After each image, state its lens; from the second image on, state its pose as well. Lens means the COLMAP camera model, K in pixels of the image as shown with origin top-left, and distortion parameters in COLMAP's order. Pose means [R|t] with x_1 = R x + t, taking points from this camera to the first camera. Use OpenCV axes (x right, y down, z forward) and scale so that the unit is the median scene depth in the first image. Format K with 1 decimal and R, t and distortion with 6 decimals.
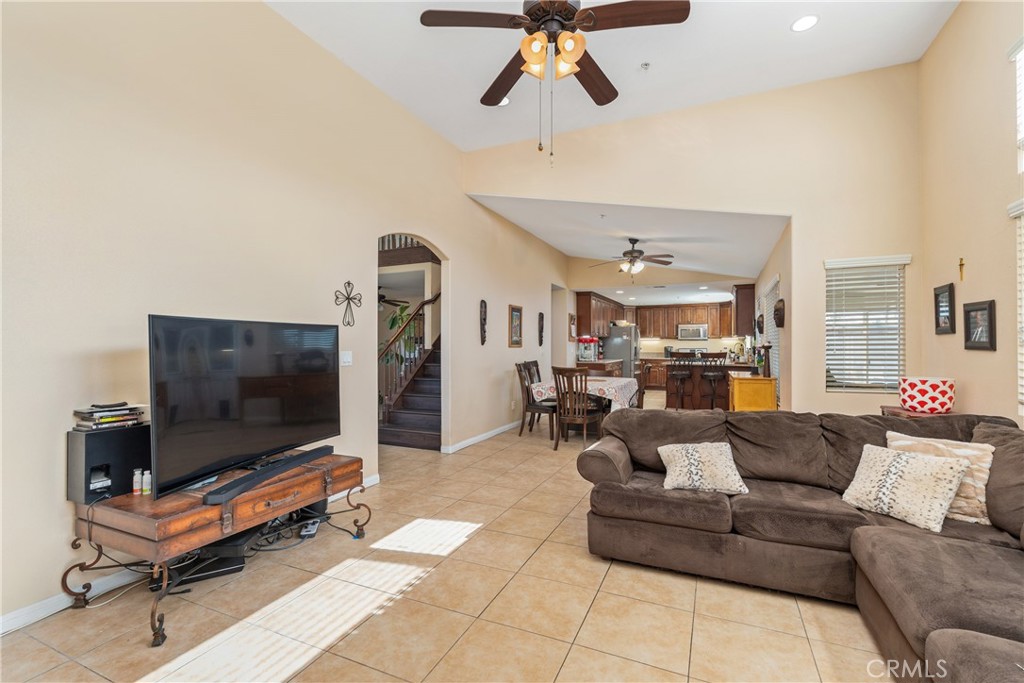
lens RADIAL K [[460.0, 0, 517.8], [0, 460.0, 338.5], [0, 0, 1]] dist [-0.000825, 0.000843]
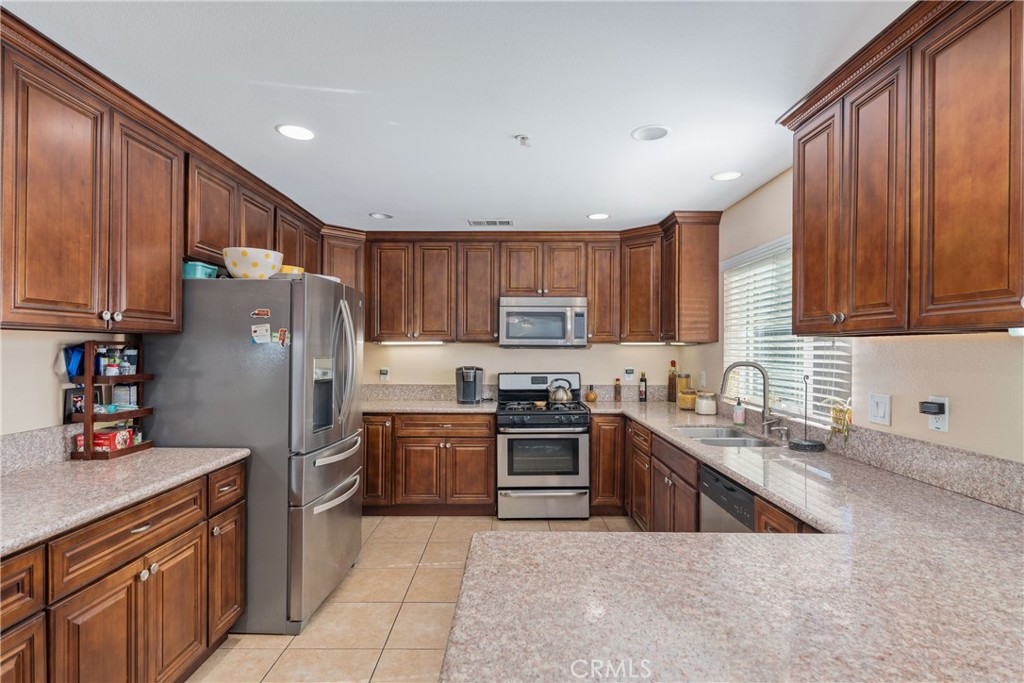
lens RADIAL K [[524.9, 0, 513.1], [0, 524.9, 351.2], [0, 0, 1]] dist [-0.005101, -0.000651]
pose [[0.912174, -0.000012, 0.409803, 0.271128], [-0.008550, 0.999782, 0.019060, -0.000668], [-0.409714, -0.020890, 0.911975, 0.858236]]
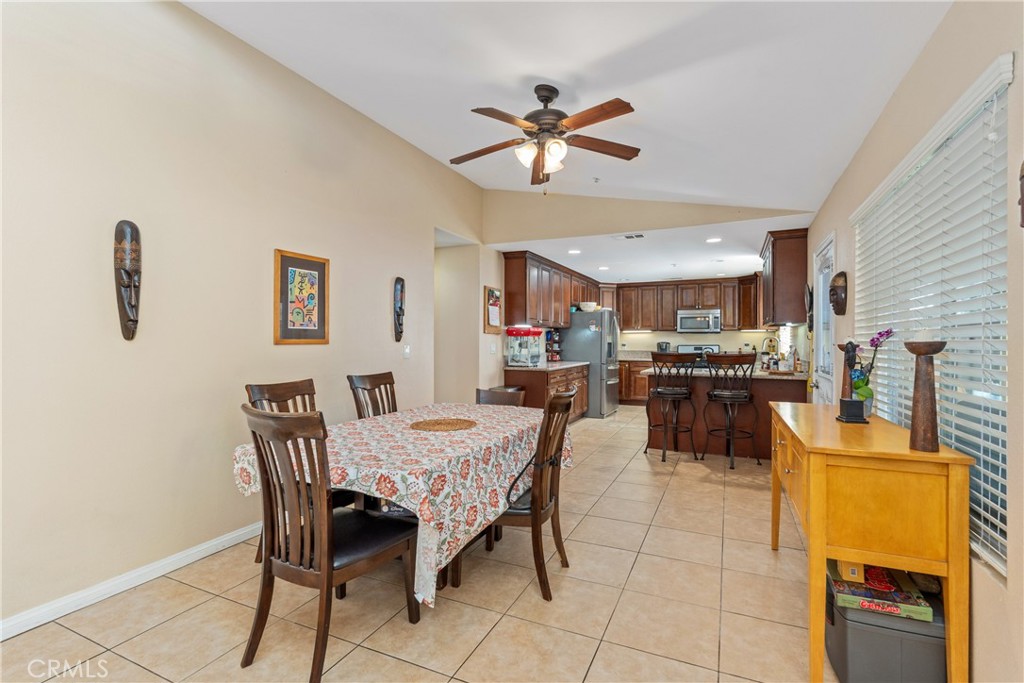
lens RADIAL K [[484.6, 0, 515.0], [0, 484.6, 341.0], [0, 0, 1]] dist [-0.005597, -0.000148]
pose [[0.999962, 0.000970, -0.008647, 0.146575], [-0.000832, 0.999873, 0.015925, 0.005391], [0.008661, -0.015918, 0.999836, 0.356929]]
